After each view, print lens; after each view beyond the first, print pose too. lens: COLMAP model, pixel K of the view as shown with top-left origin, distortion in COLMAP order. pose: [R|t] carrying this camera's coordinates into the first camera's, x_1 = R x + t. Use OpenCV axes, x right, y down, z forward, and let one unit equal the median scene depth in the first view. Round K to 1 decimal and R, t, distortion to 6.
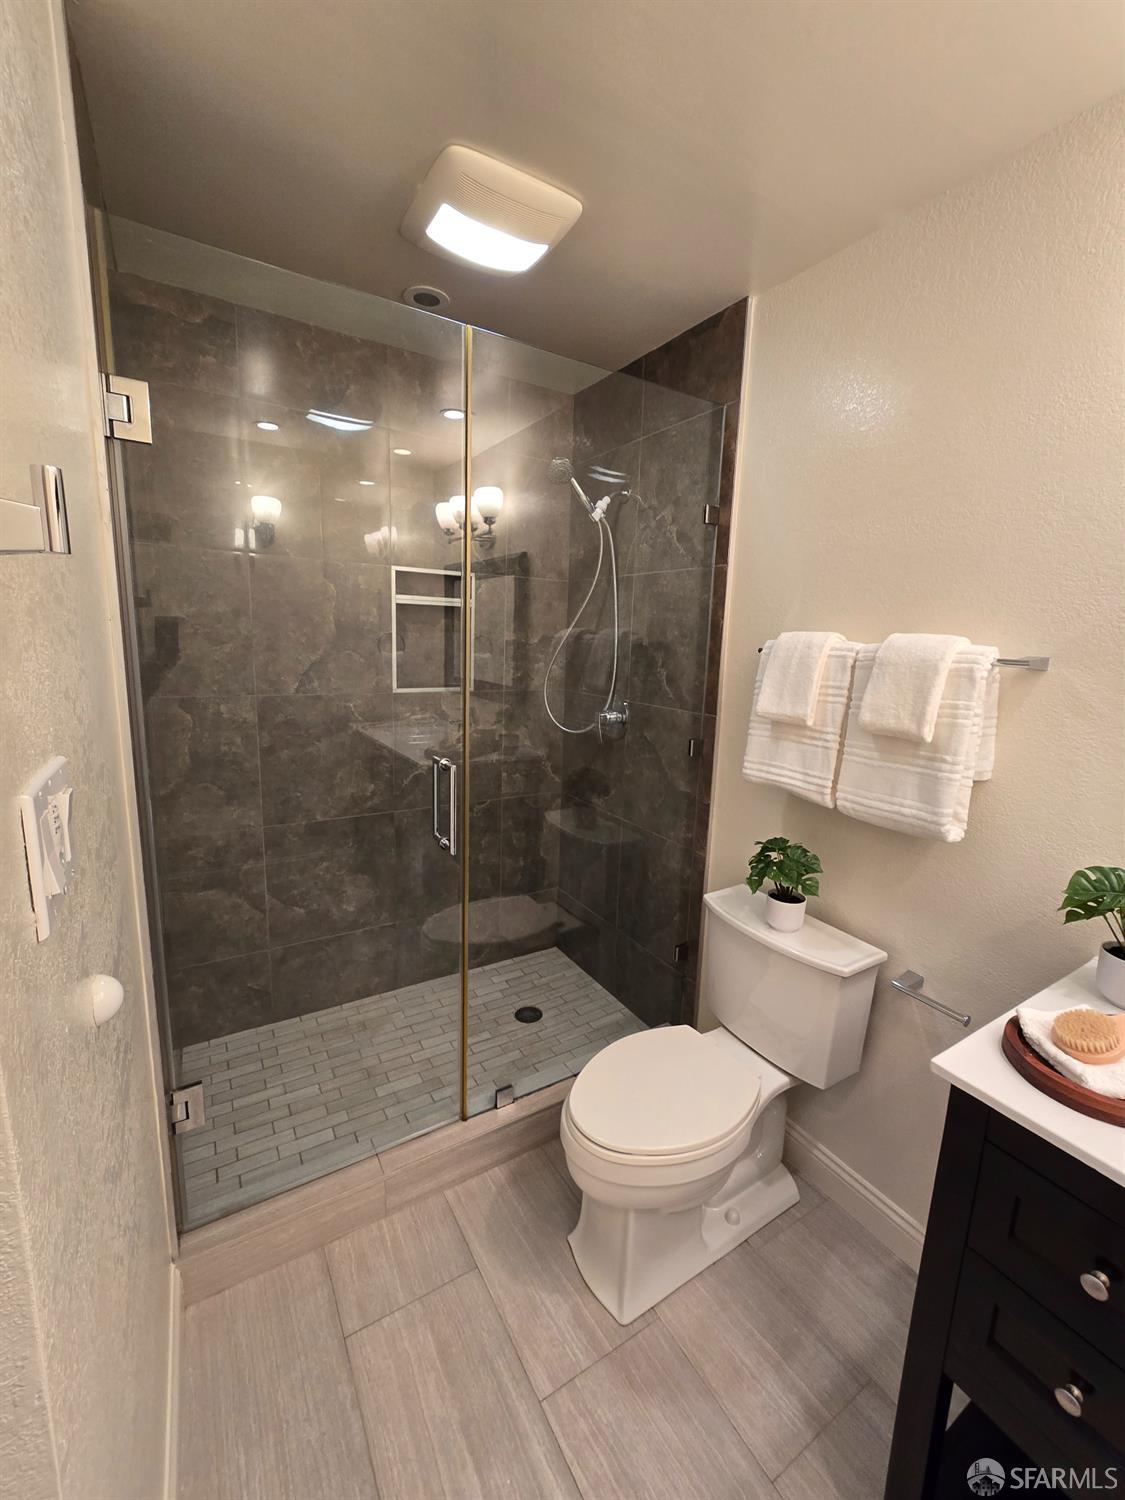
lens RADIAL K [[615.0, 0, 561.7], [0, 615.0, 747.4], [0, 0, 1]] dist [-0.002224, 0.001371]
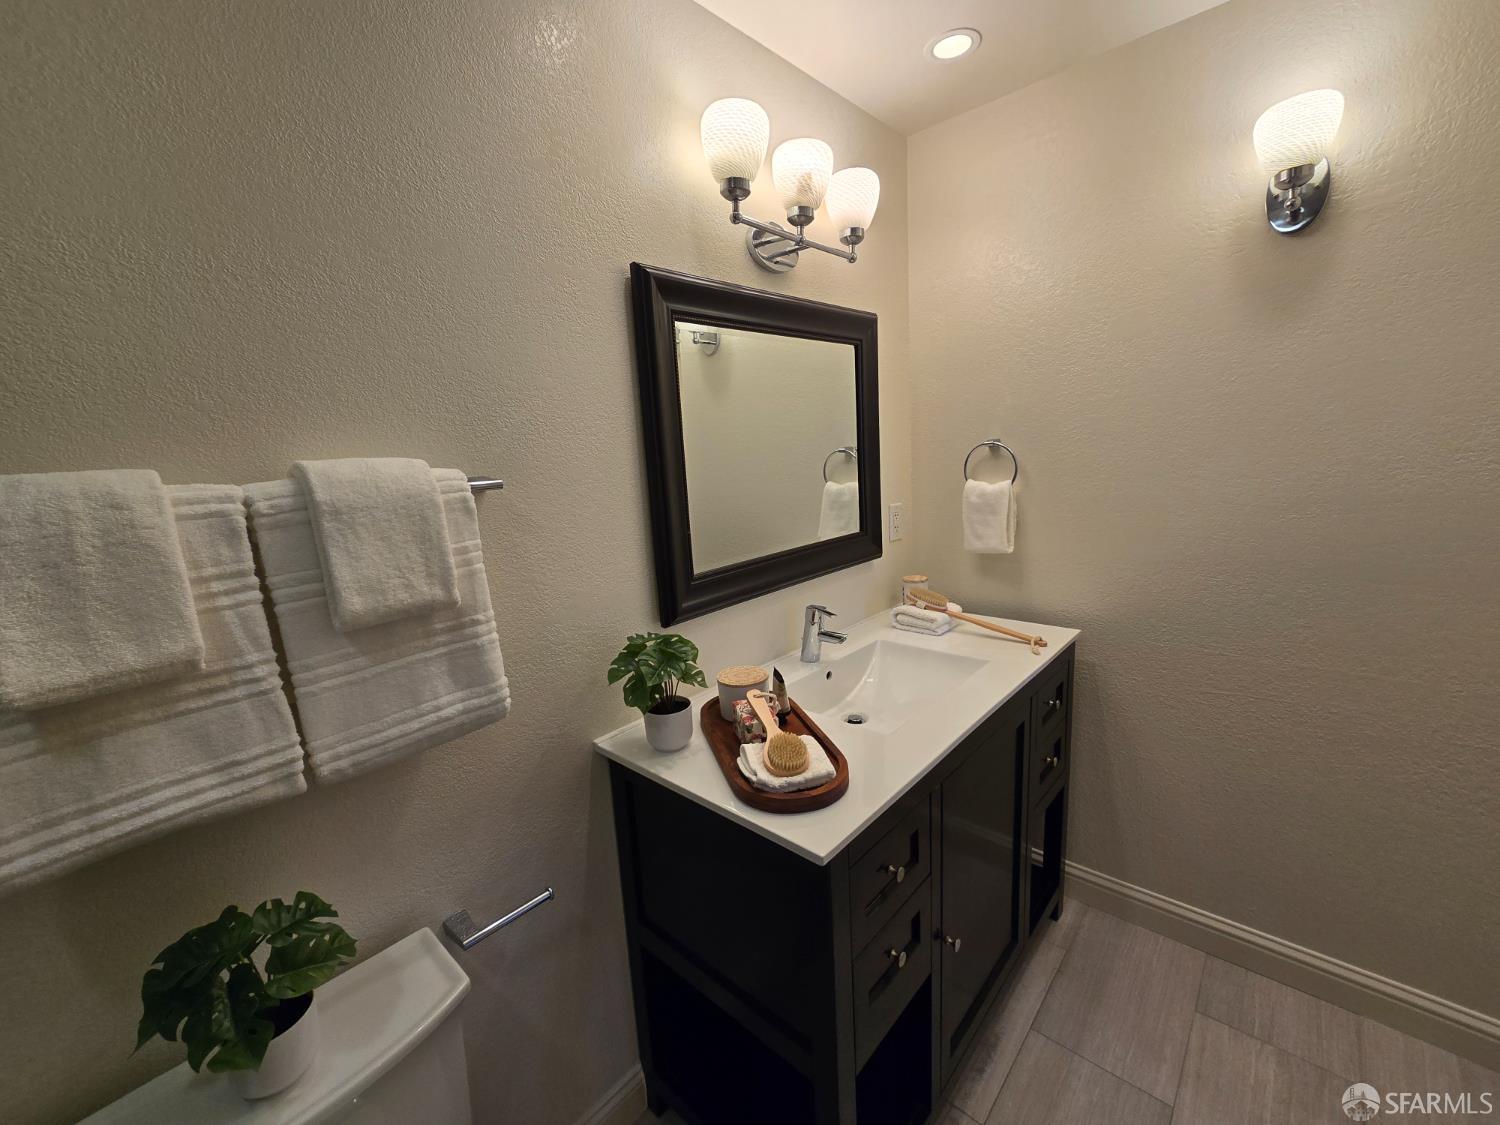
lens RADIAL K [[615.0, 0, 750.9], [0, 615.0, 554.3], [0, 0, 1]] dist [-0.002224, 0.001371]
pose [[-0.285634, -0.184602, 0.940391, -0.137671], [0.219313, 0.942640, 0.251658, -0.147727], [-0.932907, 0.278122, -0.228765, 0.722291]]
